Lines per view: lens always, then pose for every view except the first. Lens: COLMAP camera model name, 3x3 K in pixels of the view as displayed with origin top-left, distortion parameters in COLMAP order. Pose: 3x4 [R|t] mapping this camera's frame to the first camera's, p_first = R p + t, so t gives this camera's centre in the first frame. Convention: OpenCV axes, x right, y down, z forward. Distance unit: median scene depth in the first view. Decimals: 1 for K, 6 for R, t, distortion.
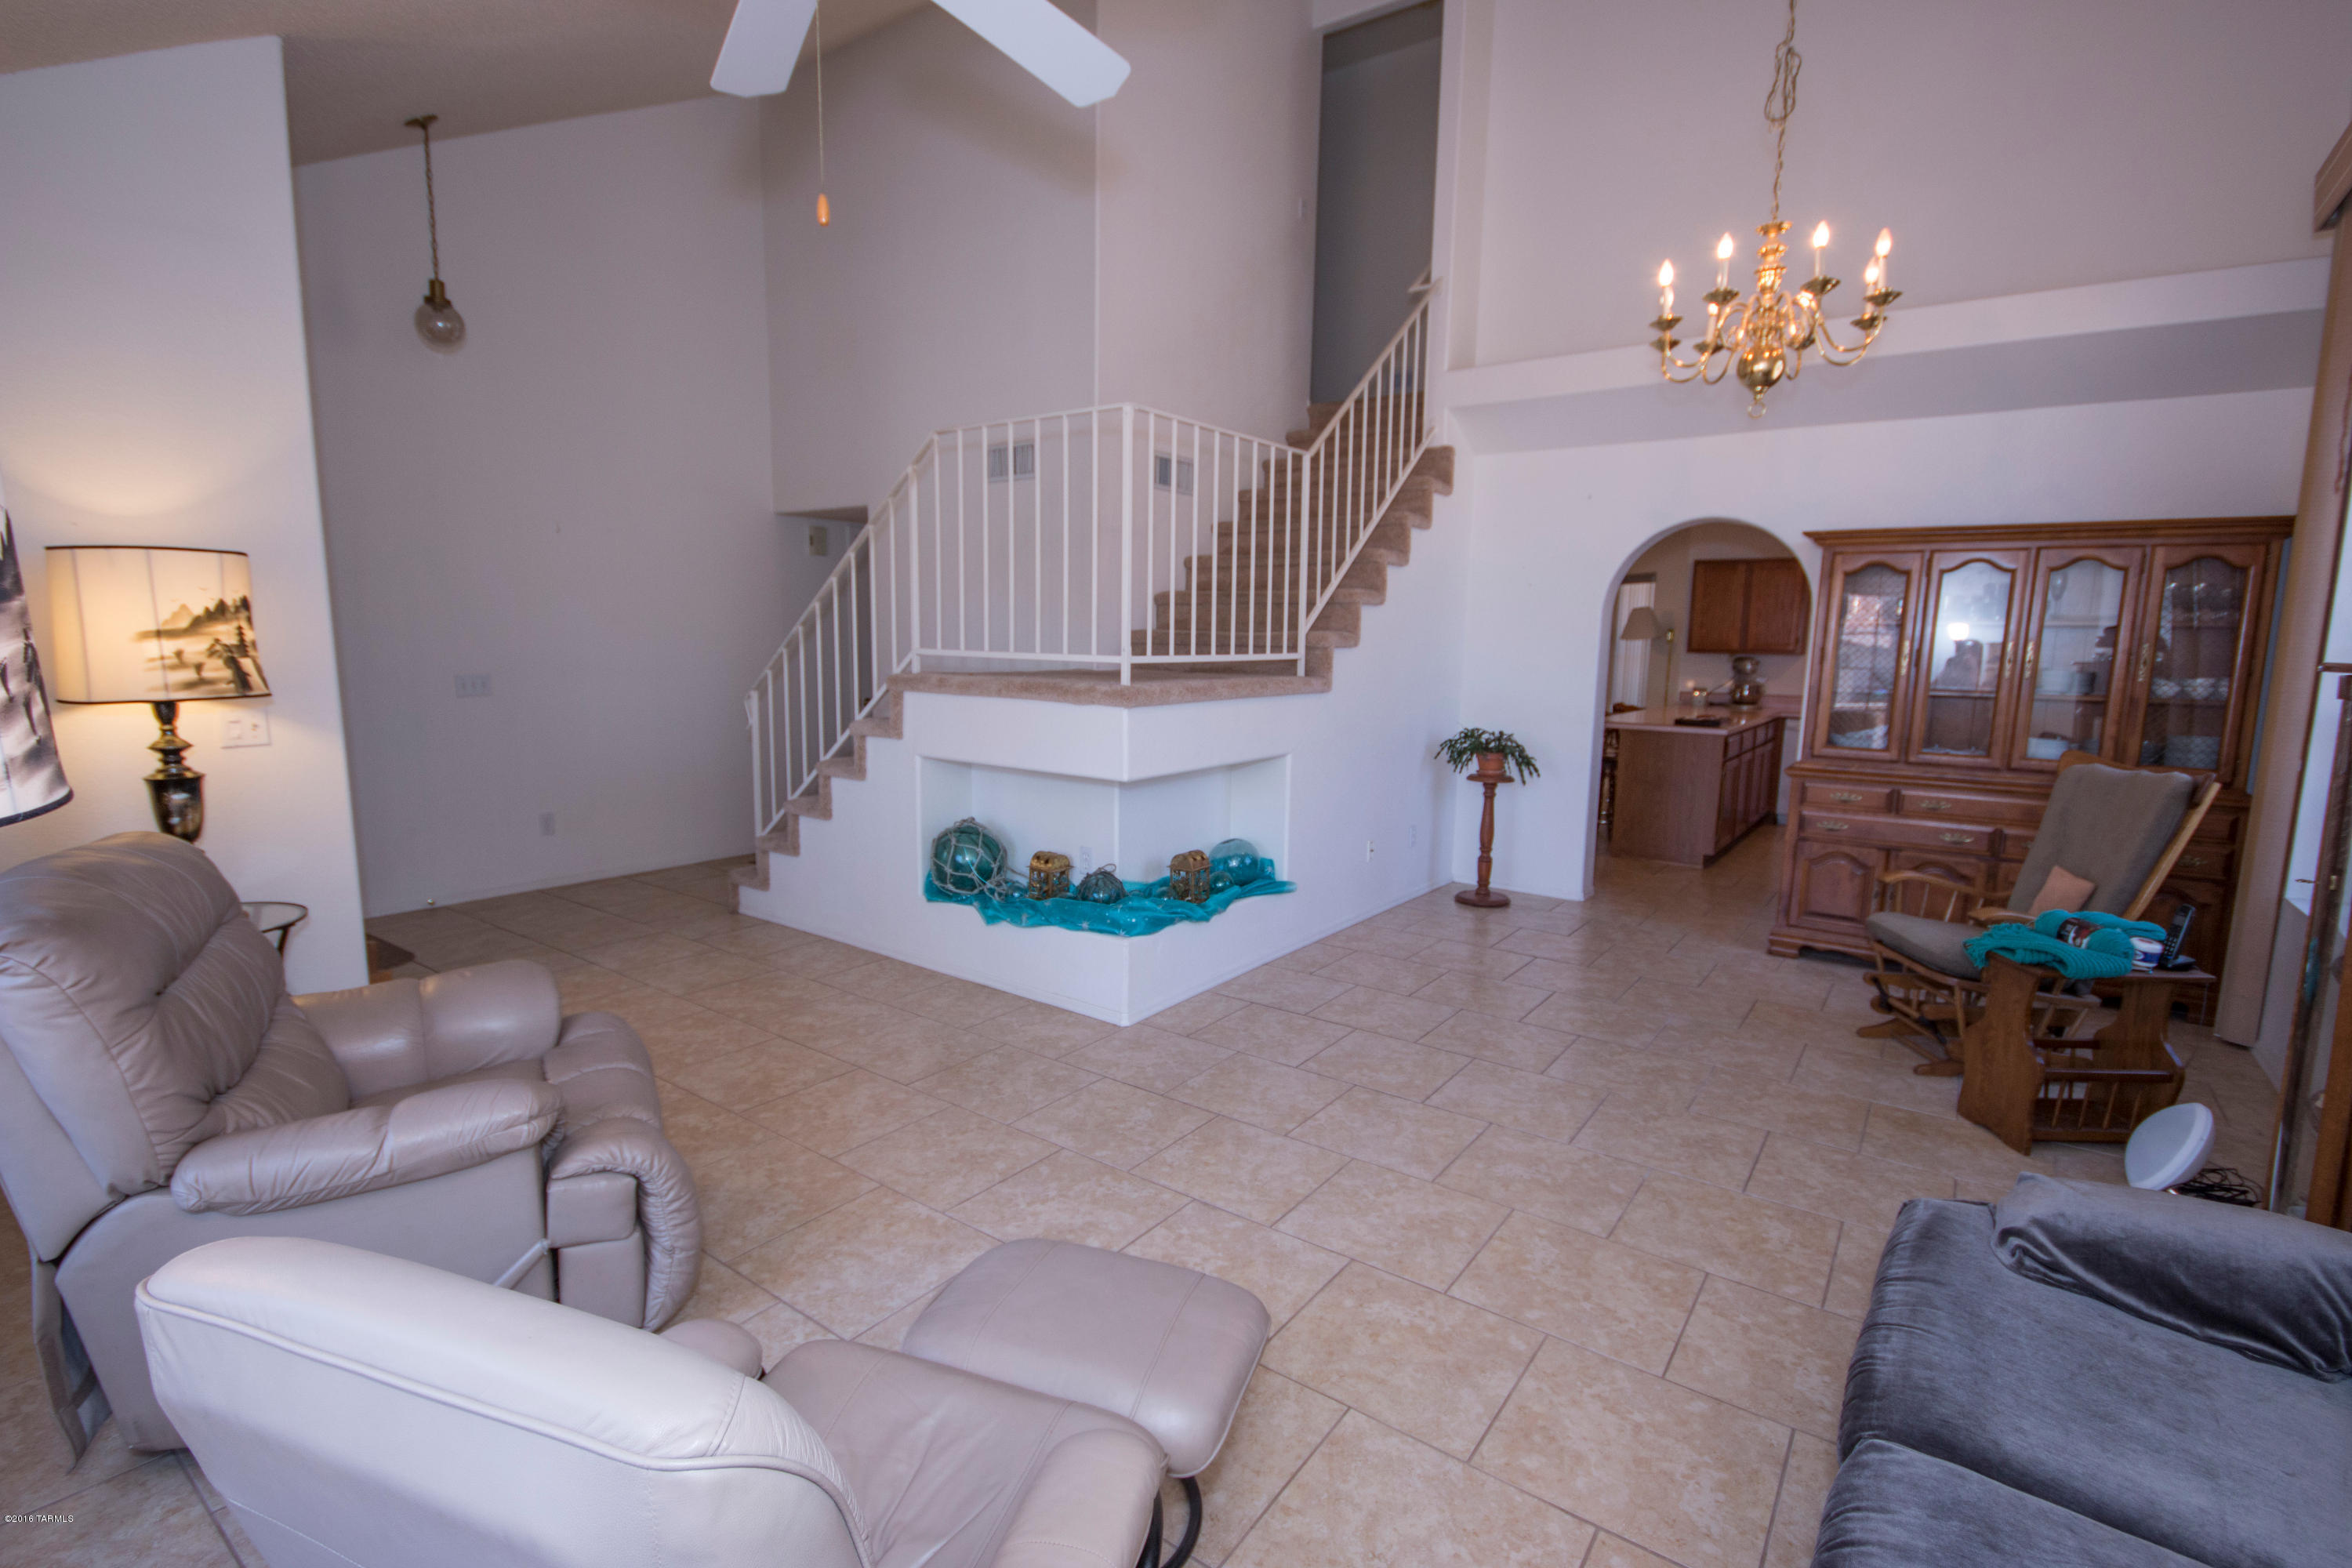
lens RADIAL K [[1075.9, 0, 1165.9], [0, 1075.9, 797.4], [0, 0, 1]] dist [0.000787, -0.008942]
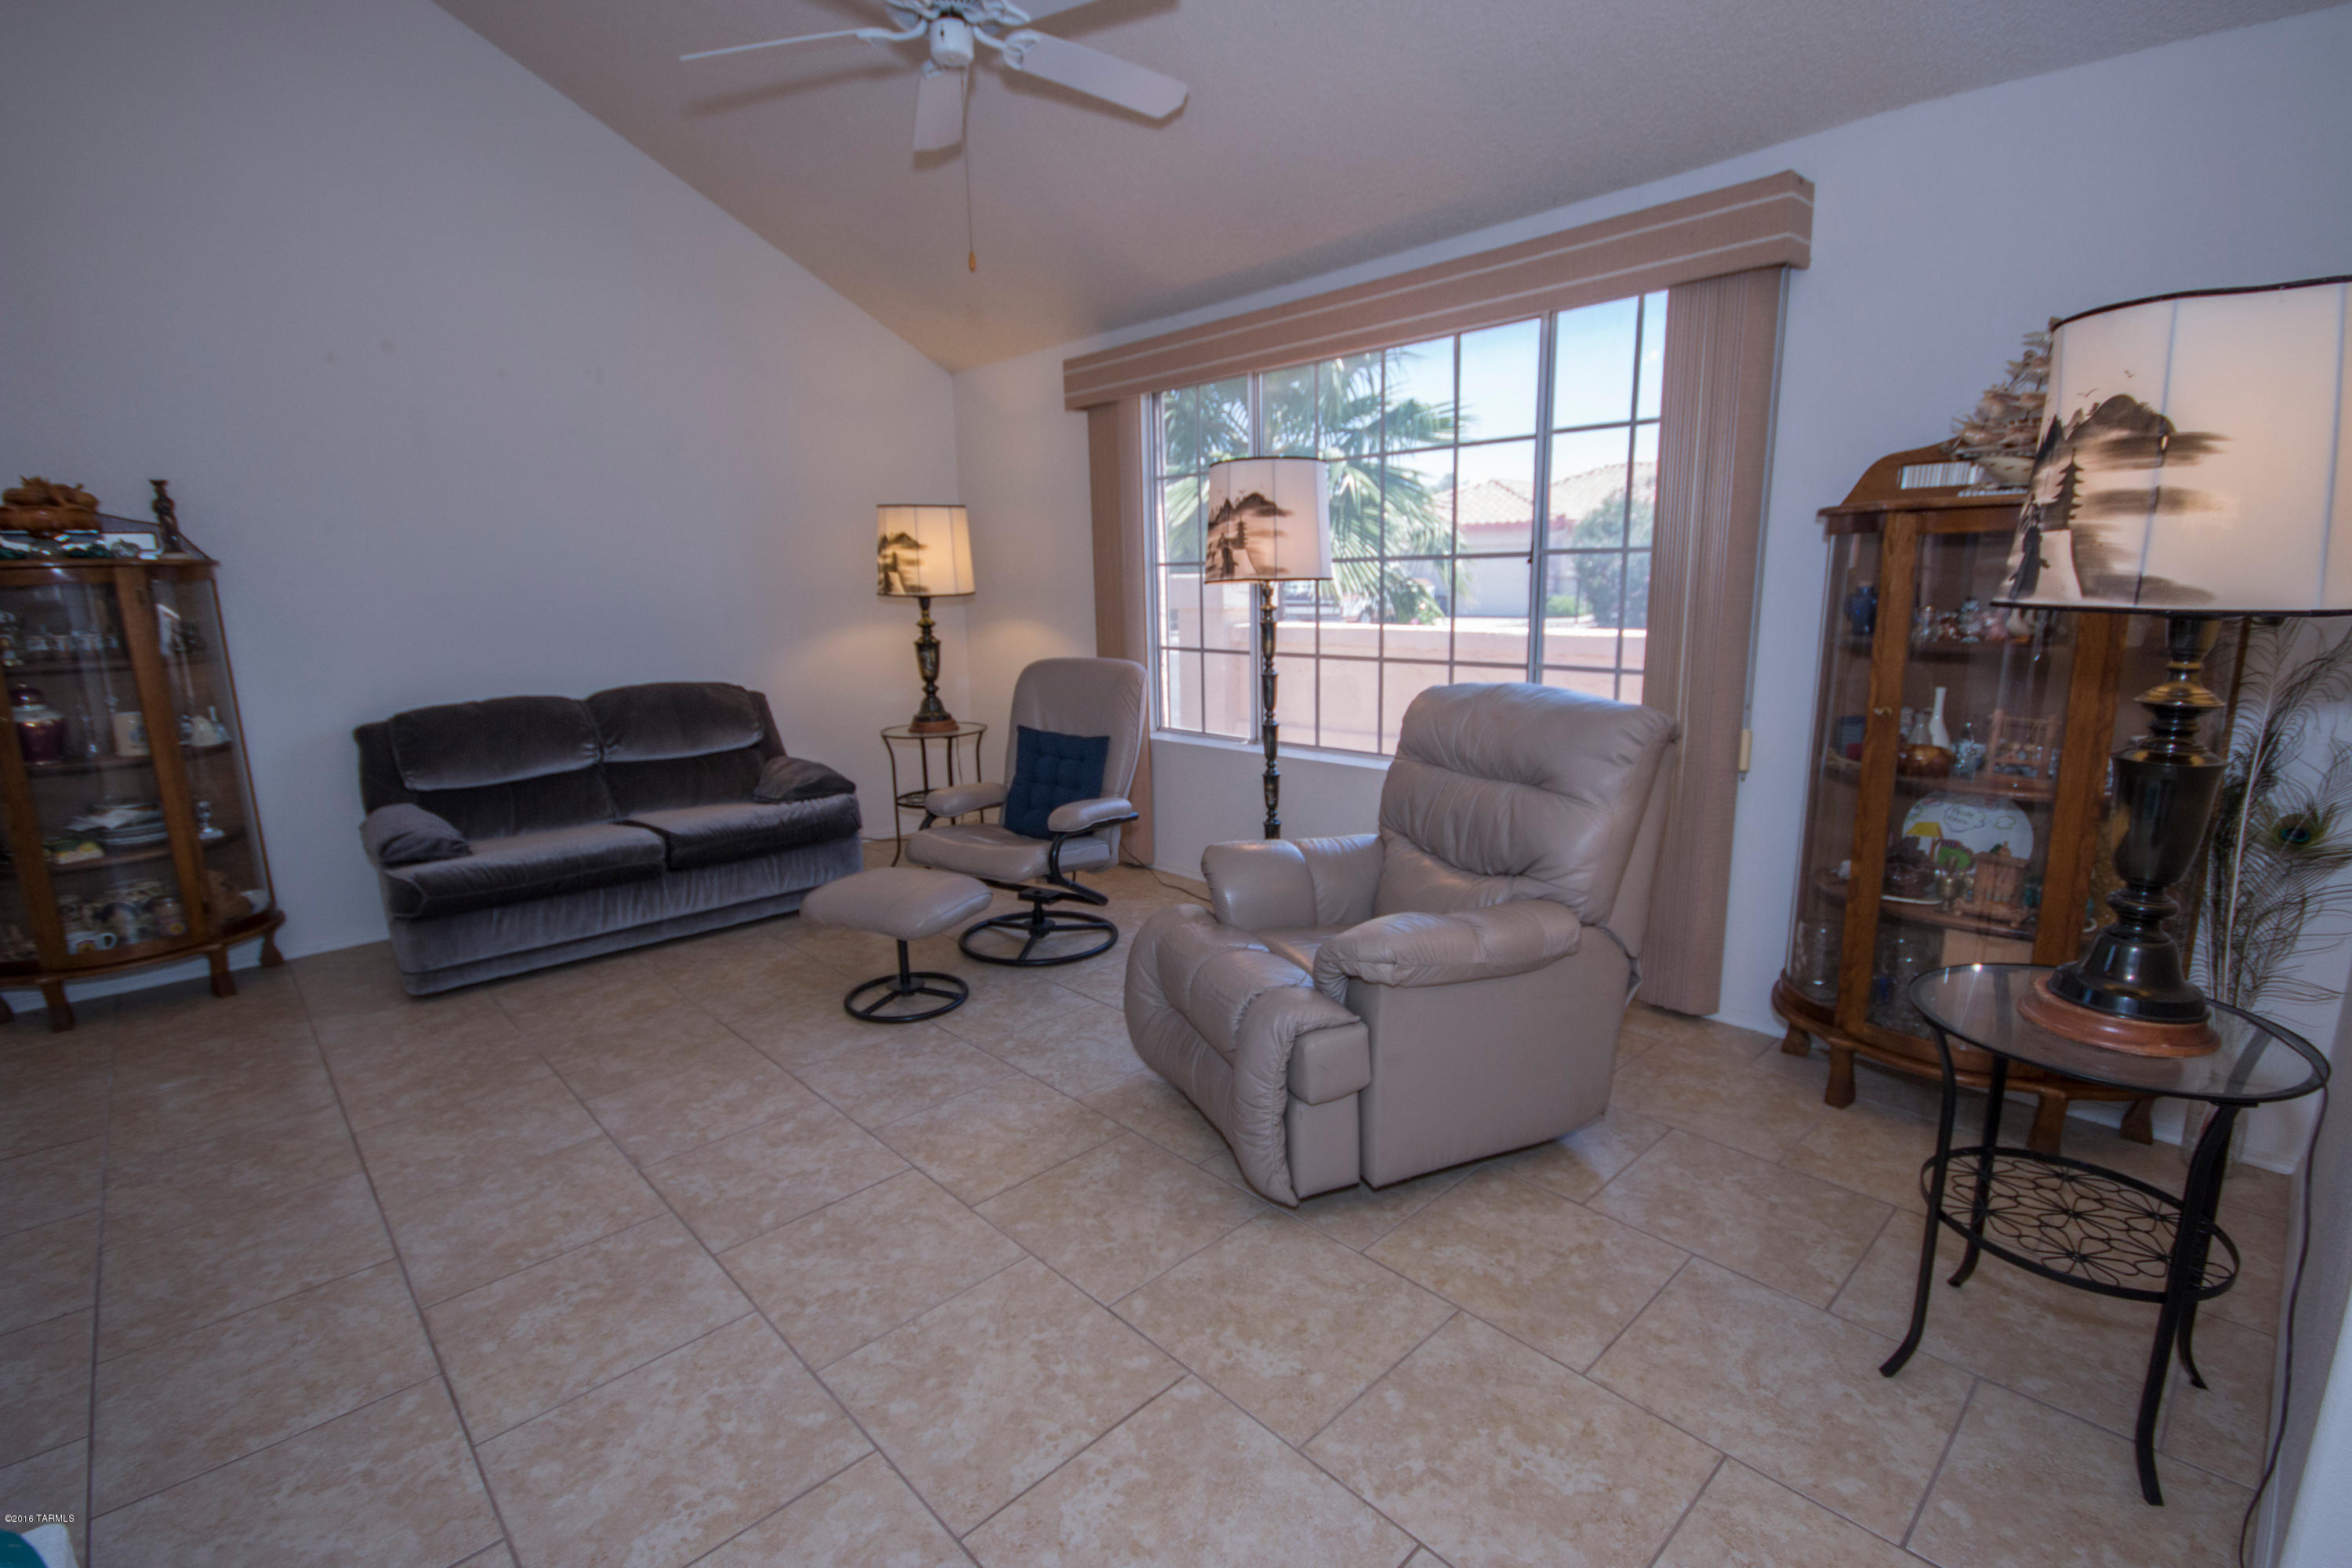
lens RADIAL K [[1075.9, 0, 1178.4], [0, 1075.9, 789.8], [0, 0, 1]] dist [0.000787, -0.008942]
pose [[-0.984240, -0.028848, 0.174468, -0.558923], [0.033162, 0.938992, 0.342338, -0.210433], [-0.173699, 0.342728, -0.923237, 1.642735]]
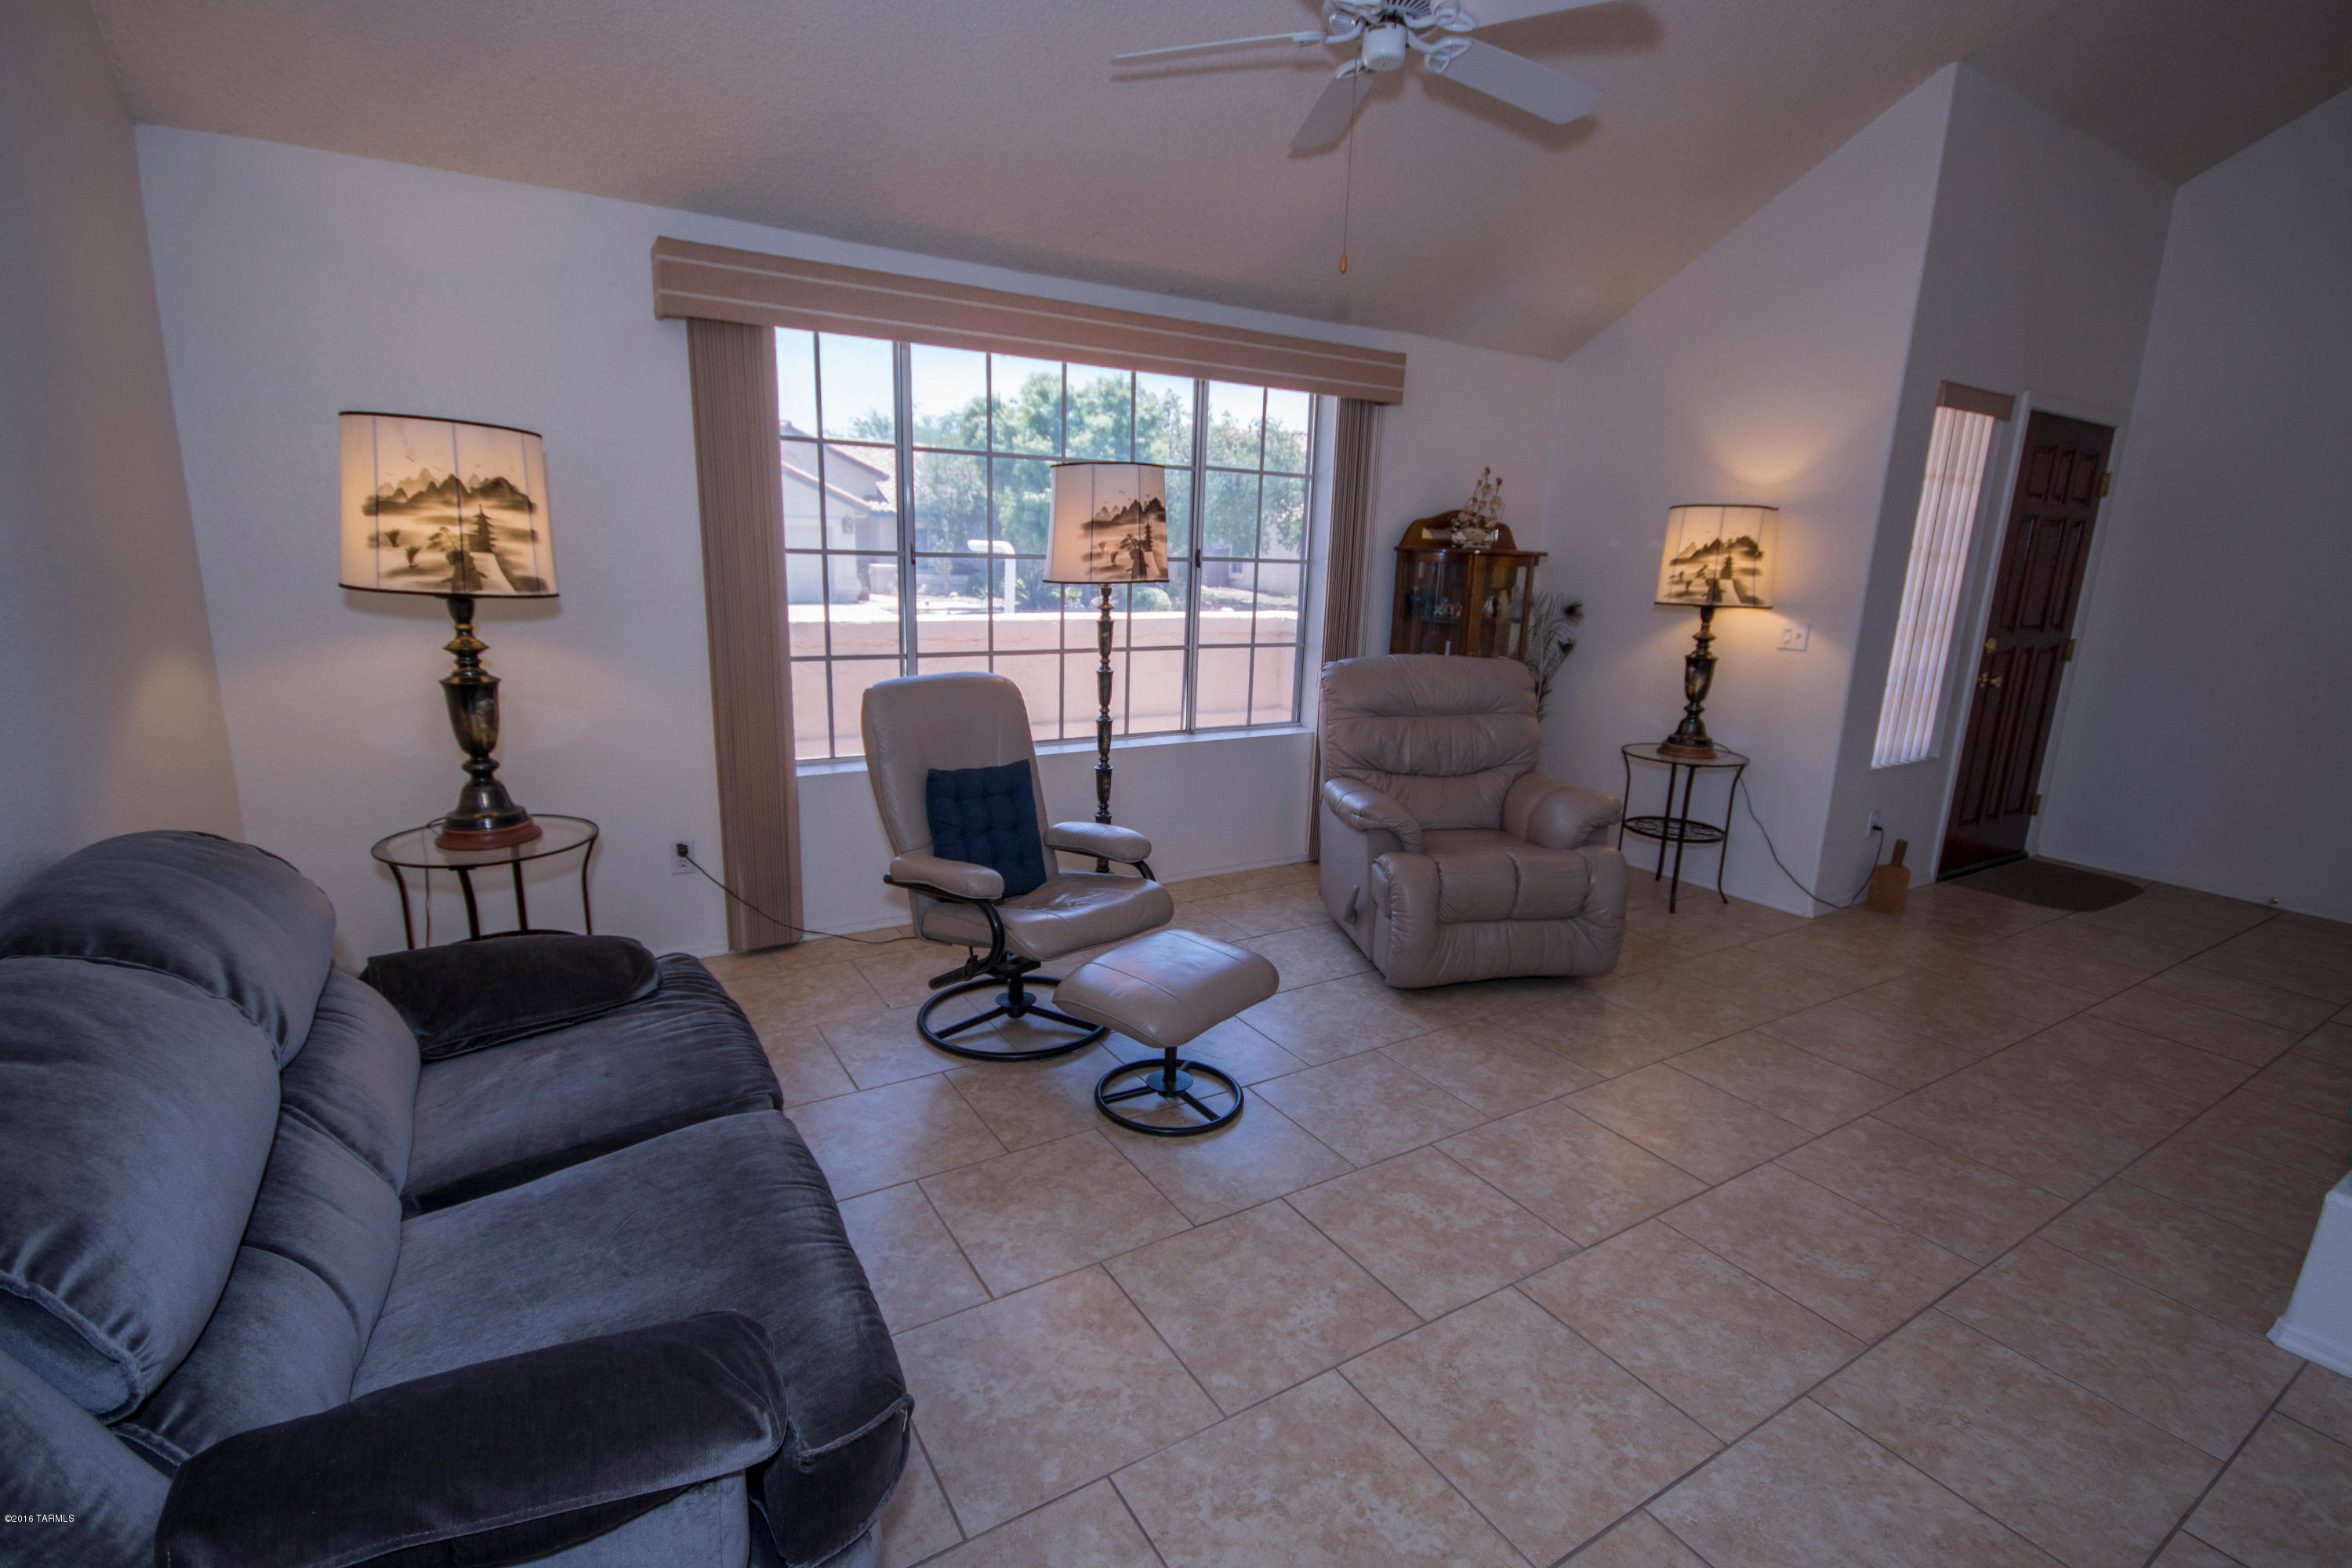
lens RADIAL K [[1075.9, 0, 1179.3], [0, 1075.9, 787.0], [0, 0, 1]] dist [0.000787, -0.008942]
pose [[-0.371099, 0.174473, -0.912055, 0.817512], [-0.174159, 0.951684, 0.252916, -0.106579], [0.912115, 0.252699, -0.322783, 0.901120]]
